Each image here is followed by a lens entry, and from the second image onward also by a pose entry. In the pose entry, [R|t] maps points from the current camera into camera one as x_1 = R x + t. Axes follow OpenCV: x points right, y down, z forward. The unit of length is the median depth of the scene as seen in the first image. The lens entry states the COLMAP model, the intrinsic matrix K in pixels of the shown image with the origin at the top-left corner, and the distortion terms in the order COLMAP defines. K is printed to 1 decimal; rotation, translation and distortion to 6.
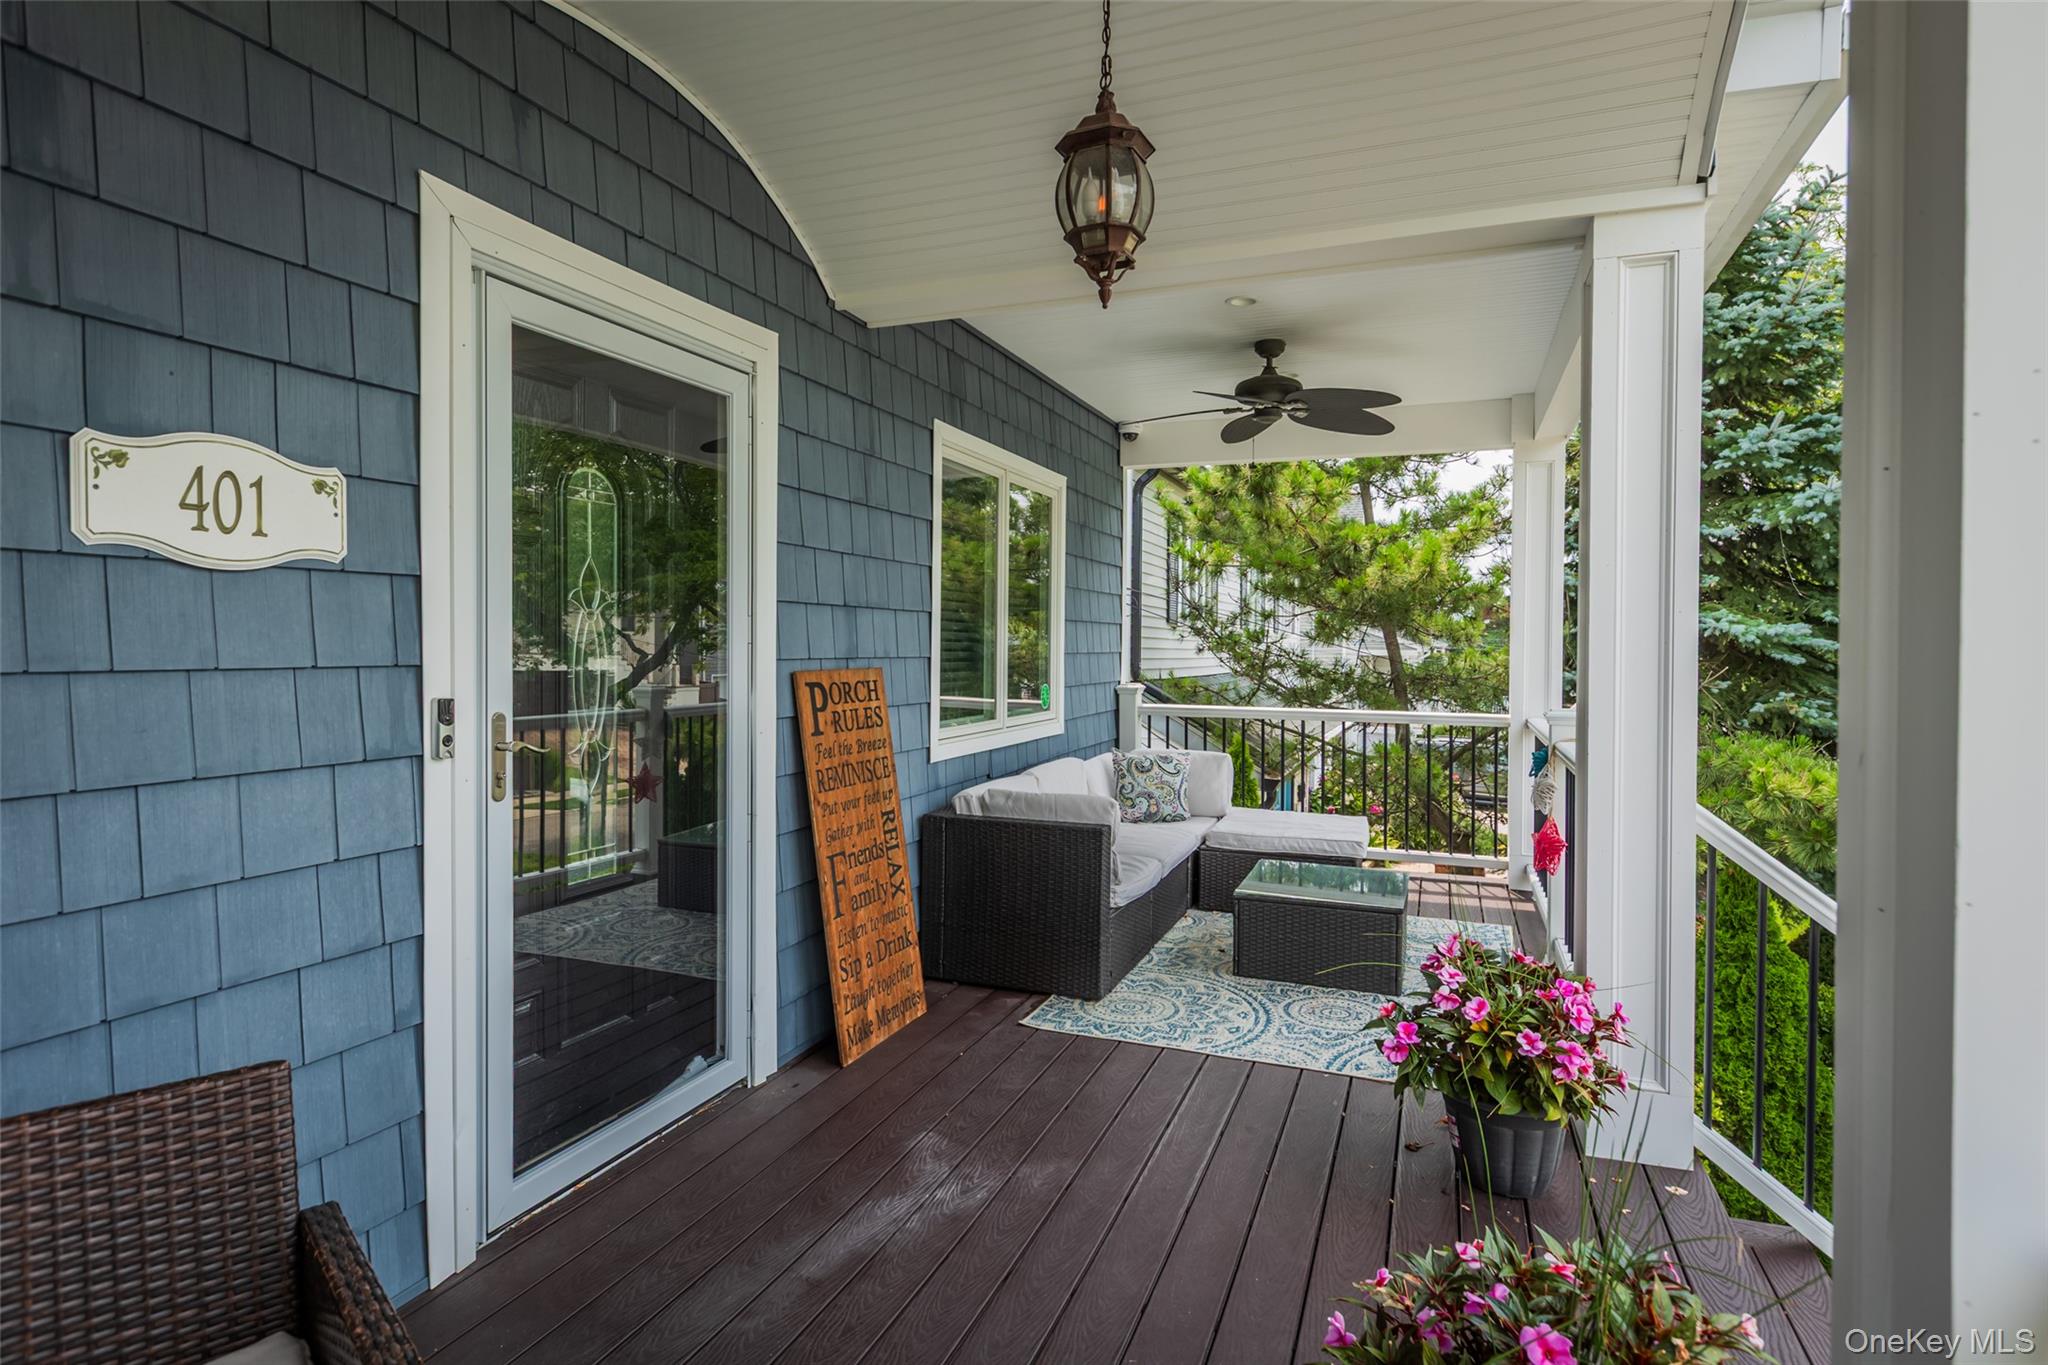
lens RADIAL K [[1087.2, 0, 1023.3], [0, 1087.2, 662.5], [0, 0, 1]] dist [-0.005041, -0.000039]
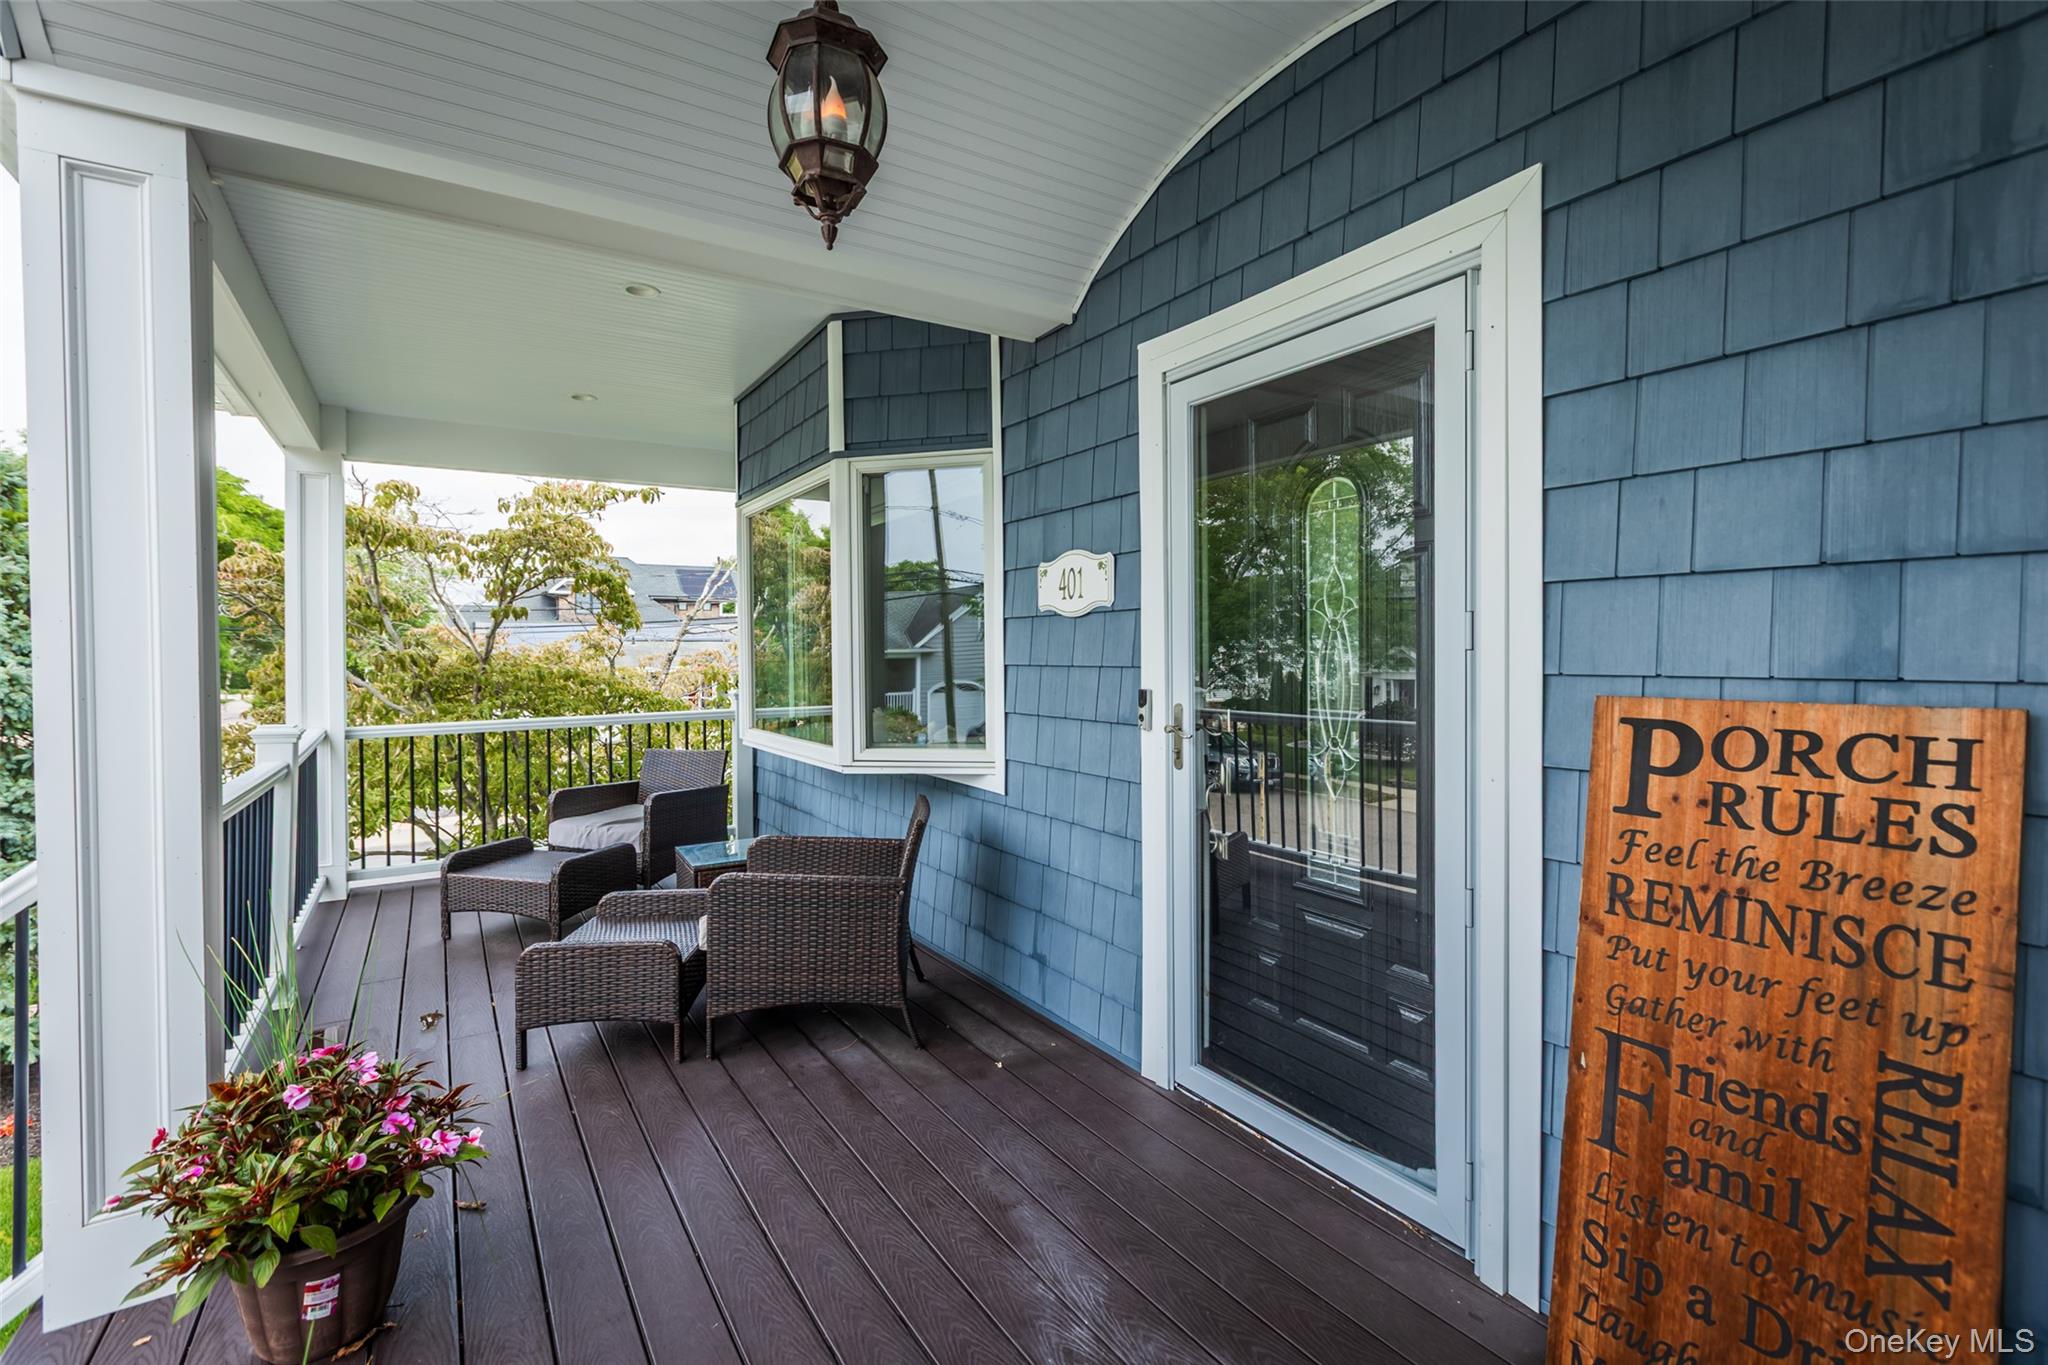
lens RADIAL K [[920.6, 0, 1025.4], [0, 920.6, 668.3], [0, 0, 1]] dist [0.000061, -0.000176]
pose [[-0.590345, 0.014829, -0.807015, 0.477798], [-0.008961, 0.999649, 0.024924, -0.021081], [0.807101, 0.021946, -0.590005, 1.315728]]
